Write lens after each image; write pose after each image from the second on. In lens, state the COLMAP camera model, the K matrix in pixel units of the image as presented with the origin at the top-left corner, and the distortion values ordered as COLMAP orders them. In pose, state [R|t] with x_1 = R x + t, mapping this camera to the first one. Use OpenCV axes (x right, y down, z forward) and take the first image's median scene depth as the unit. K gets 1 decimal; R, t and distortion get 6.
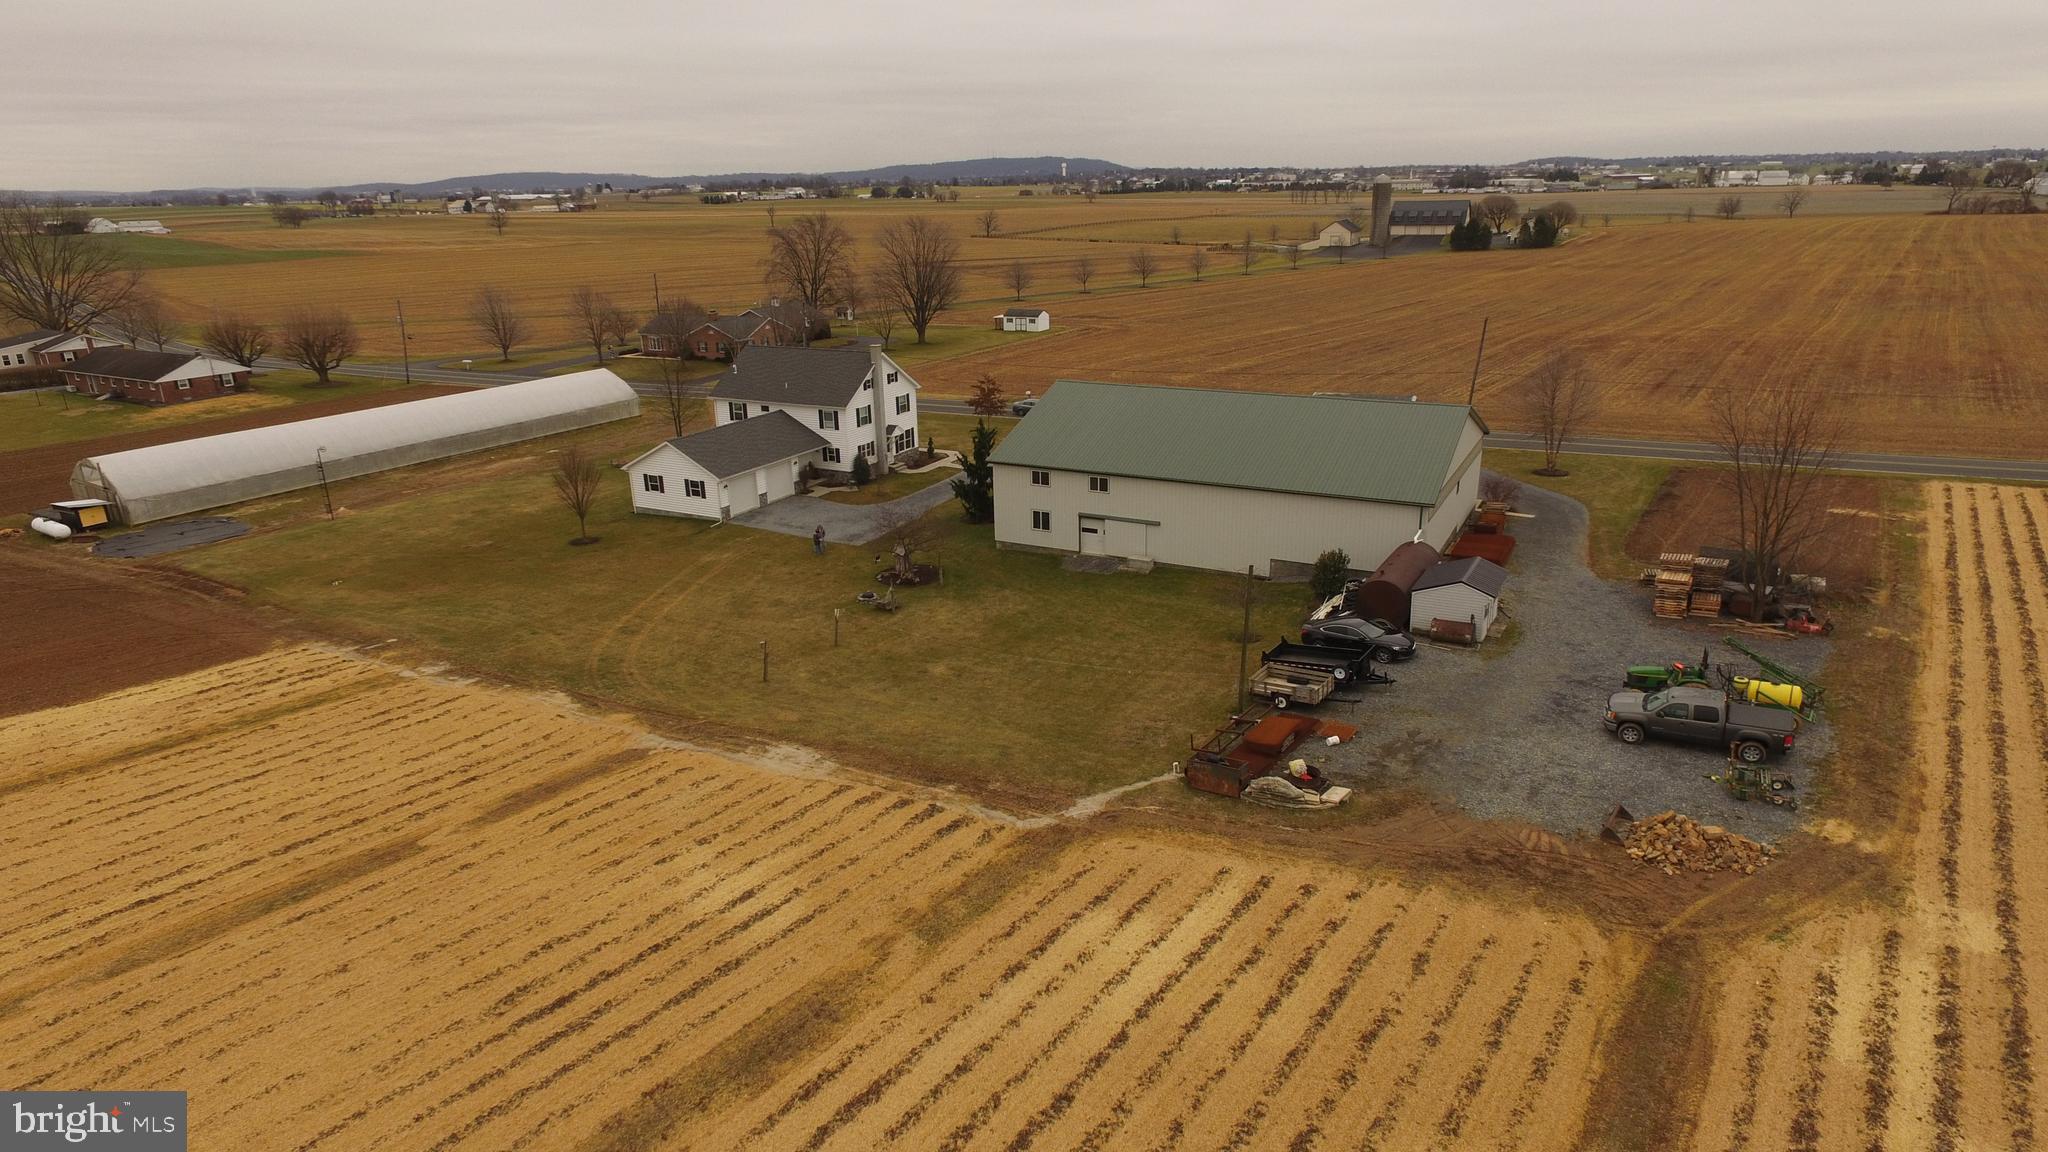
lens RADIAL K [[1193.4, 0, 1017.0], [0, 1193.4, 575.3], [0, 0, 1]] dist [-0.011984, 0.015711]
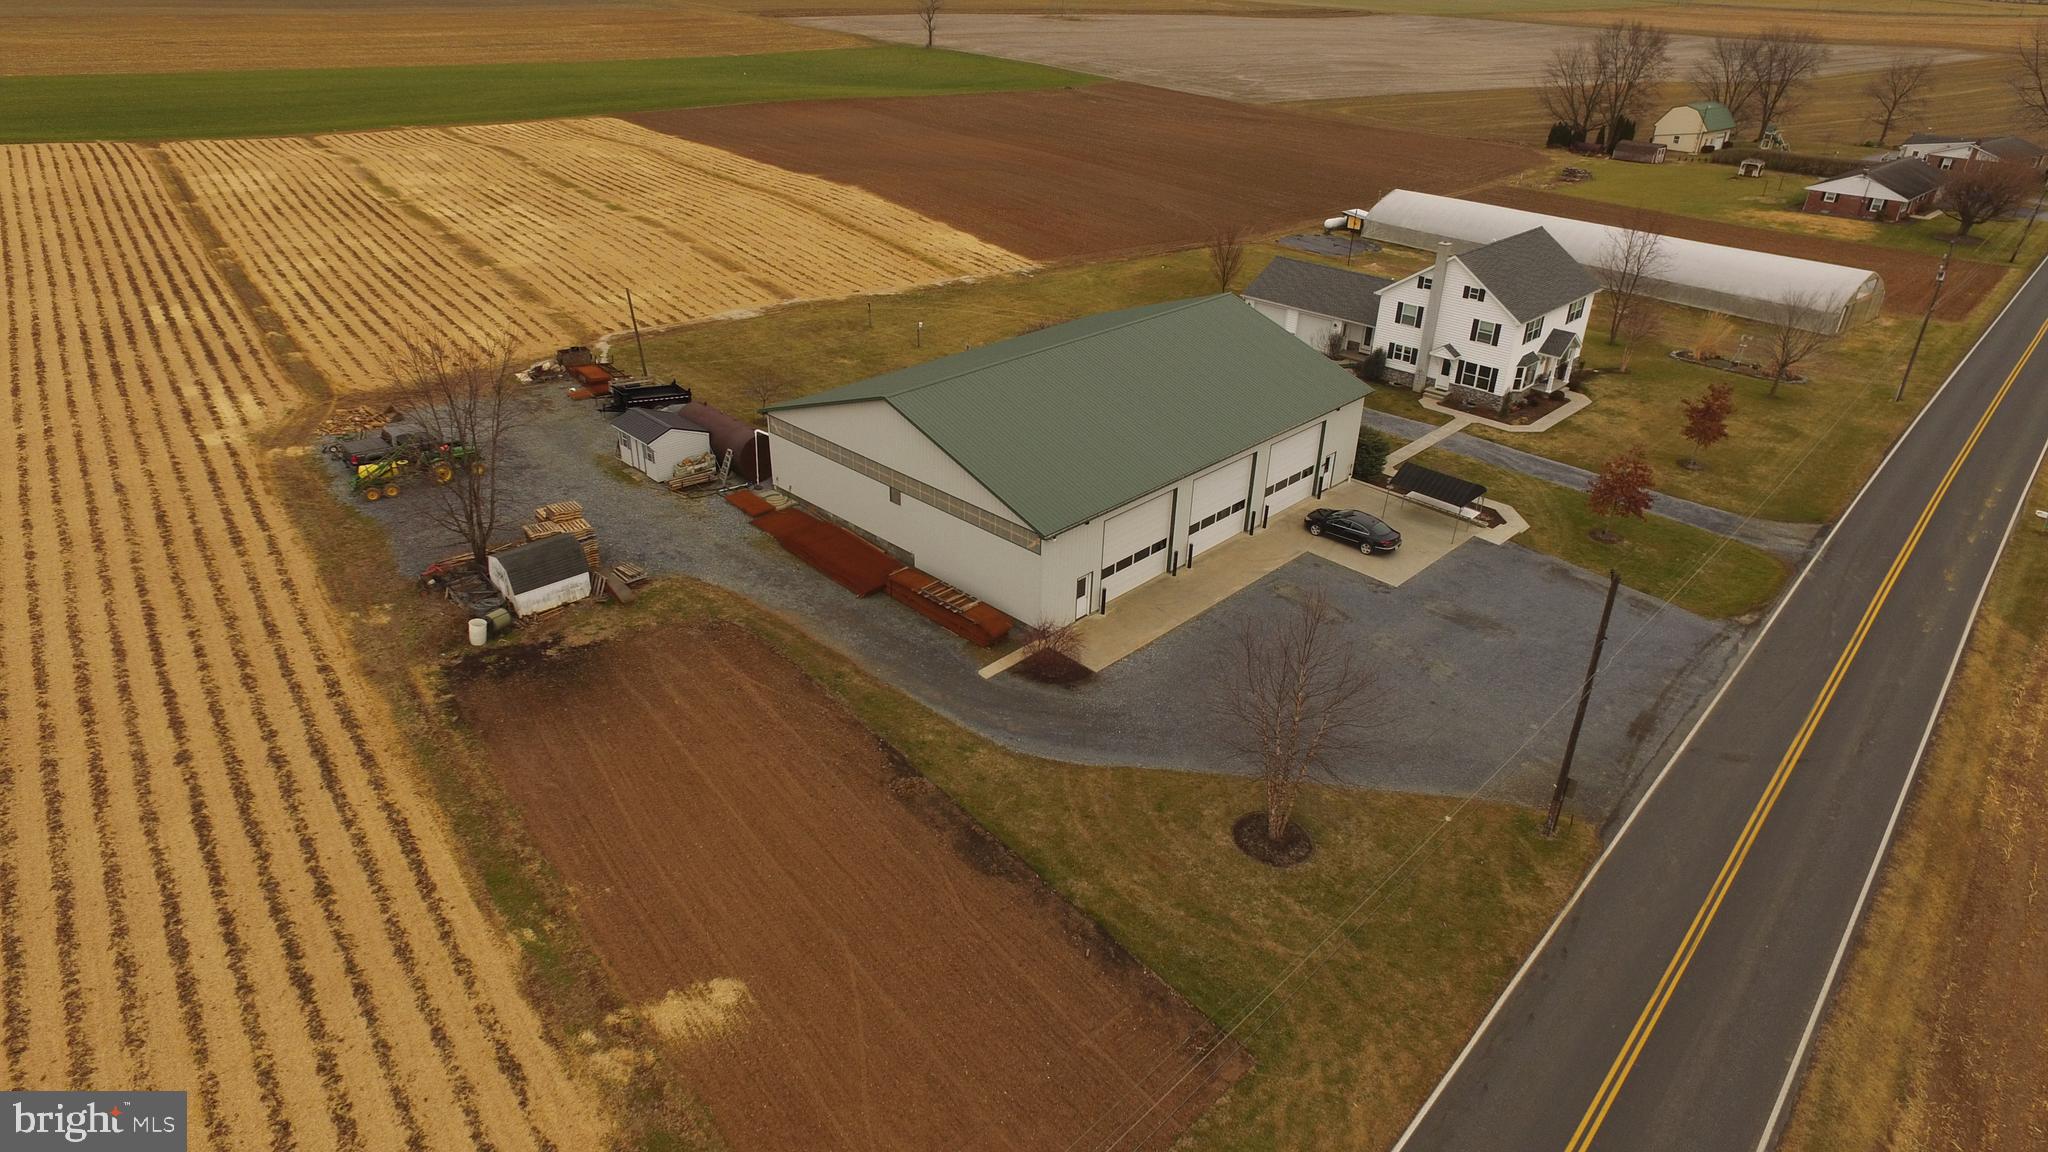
lens RADIAL K [[1193.4, 0, 1017.0], [0, 1193.4, 575.3], [0, 0, 1]] dist [-0.011984, 0.015711]
pose [[-0.278954, 0.468083, -0.838501, 1.257047], [-0.315133, 0.780187, 0.540369, -0.589591], [0.907125, 0.414978, -0.070128, 1.398160]]
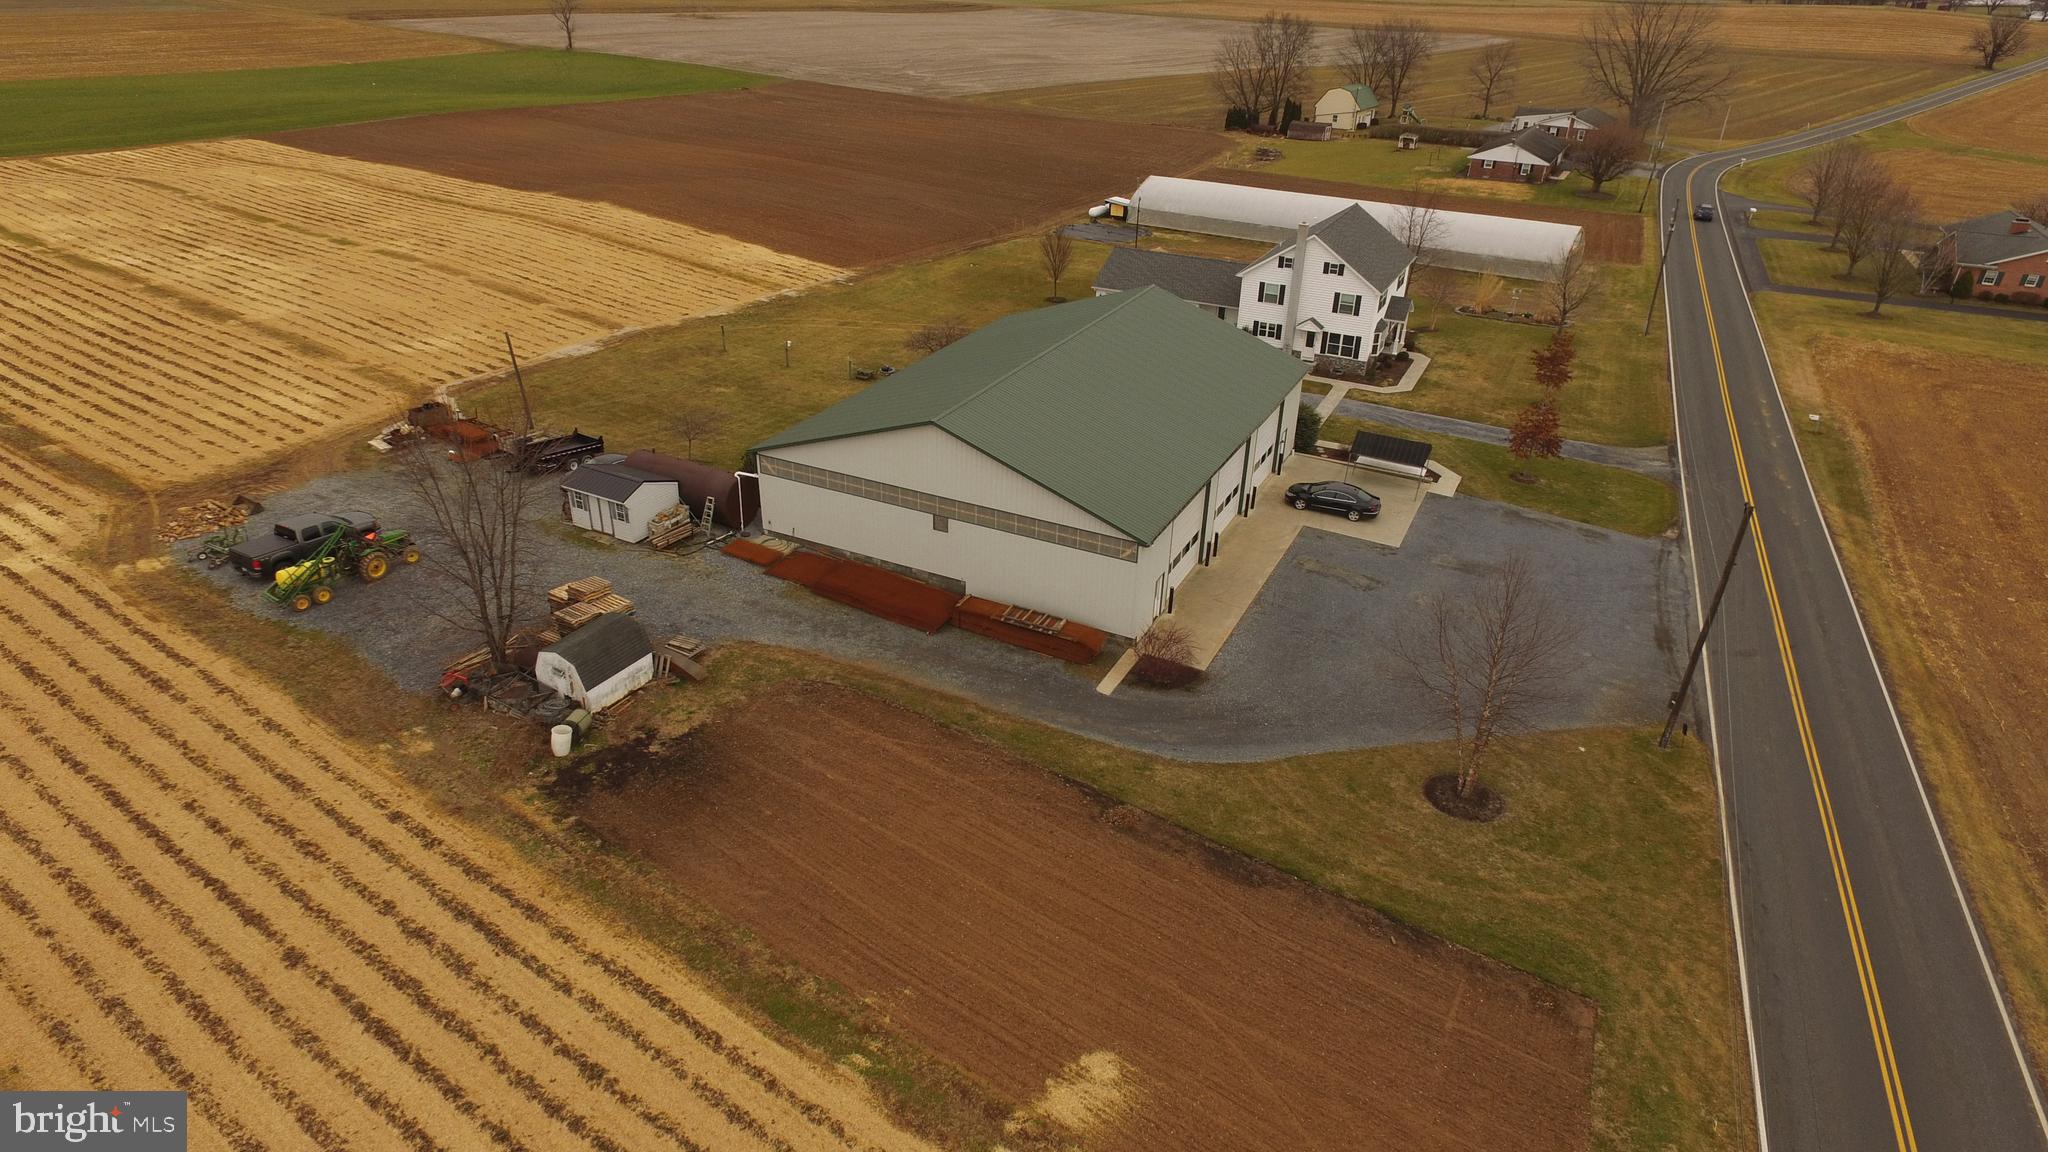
lens RADIAL K [[1193.4, 0, 1017.0], [0, 1193.4, 575.3], [0, 0, 1]] dist [-0.011984, 0.015711]
pose [[0.027636, 0.488808, -0.871954, 1.268638], [-0.337440, 0.825646, 0.452153, -0.490403], [0.940941, 0.281737, 0.187761, 1.109864]]
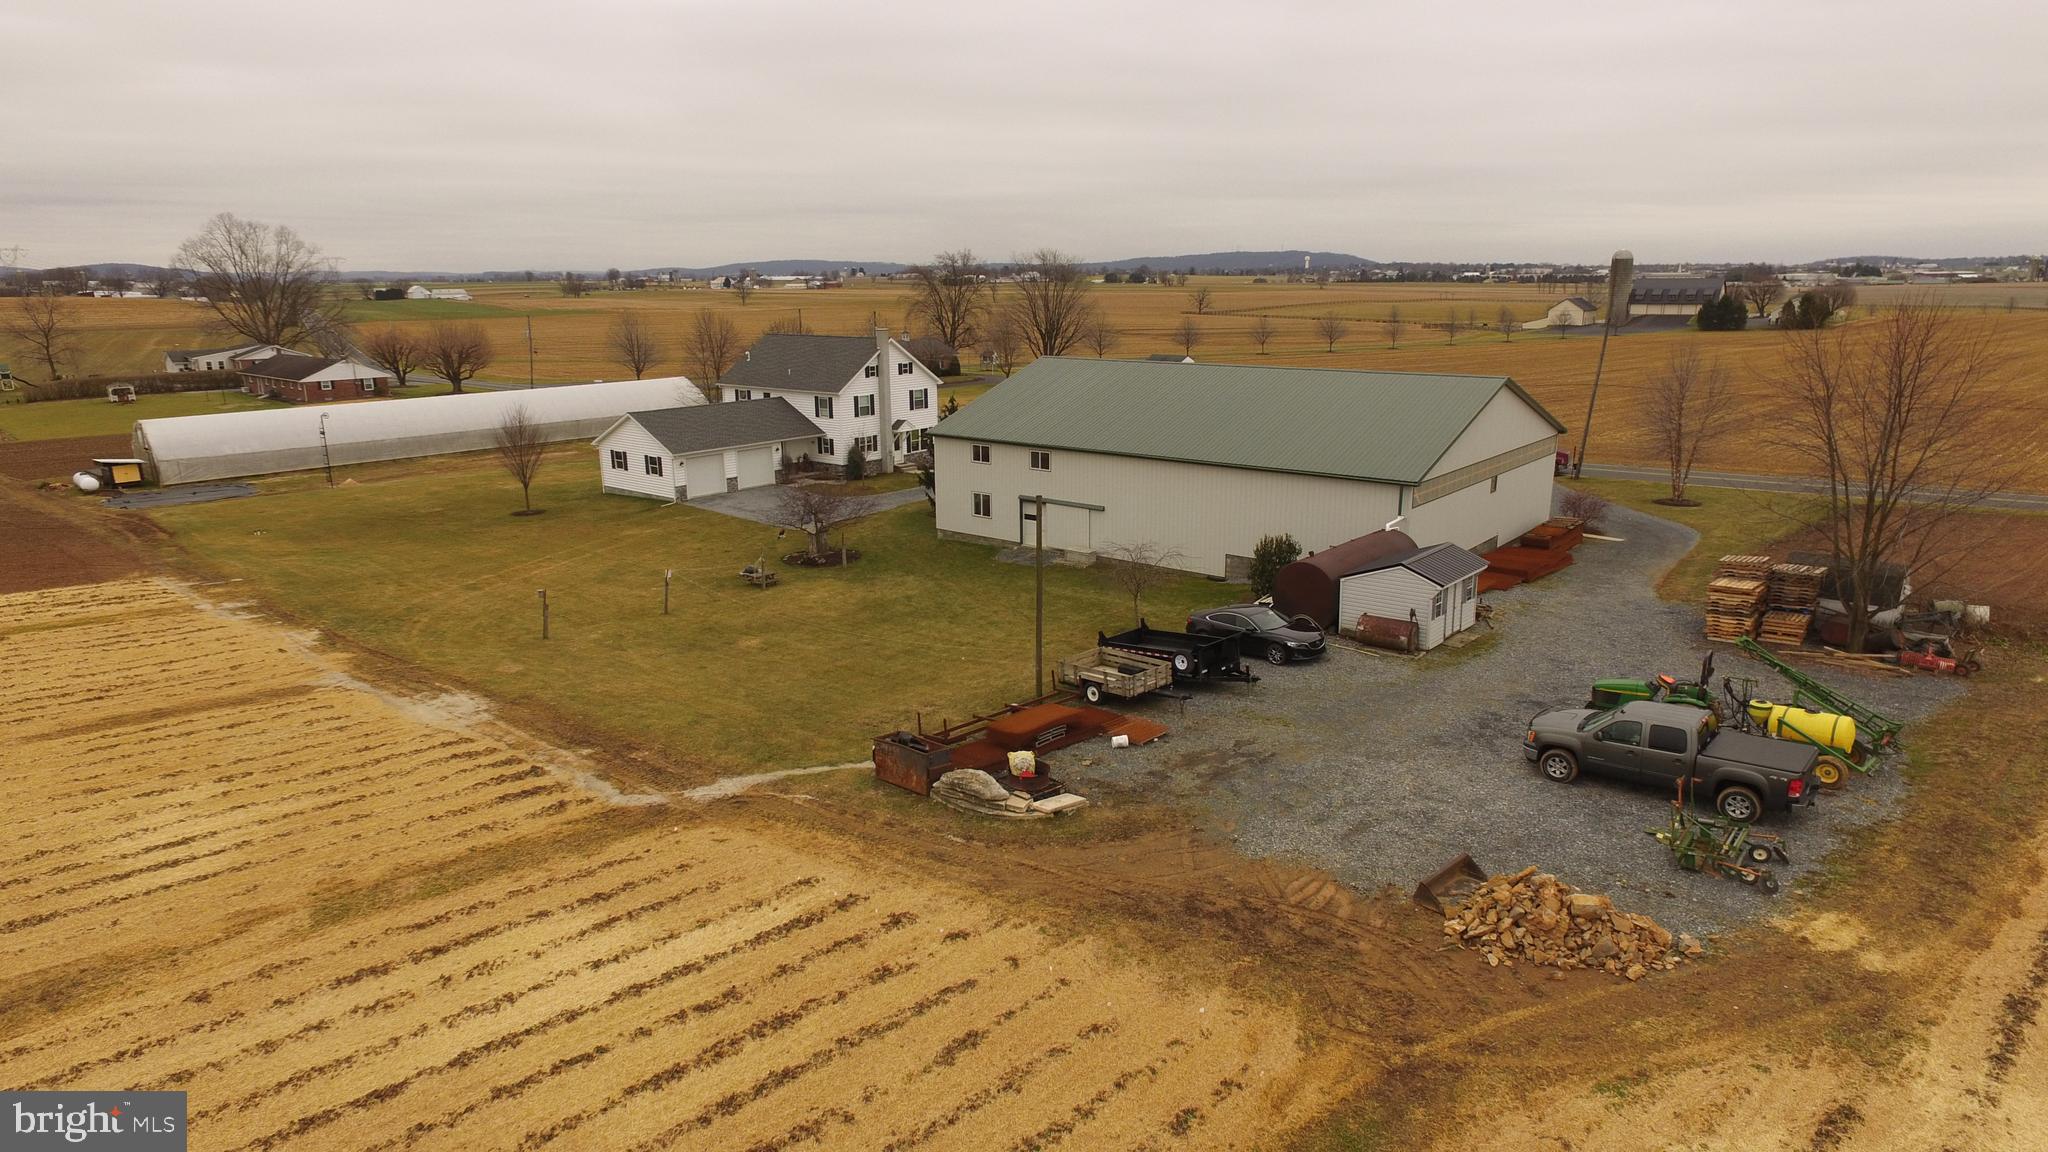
lens RADIAL K [[1193.4, 0, 1017.0], [0, 1193.4, 575.3], [0, 0, 1]] dist [-0.011984, 0.015711]
pose [[0.980551, 0.061374, -0.186419, 0.259066], [-0.074562, 0.995124, -0.064569, 0.071250], [0.181547, 0.077213, 0.980346, 0.225332]]
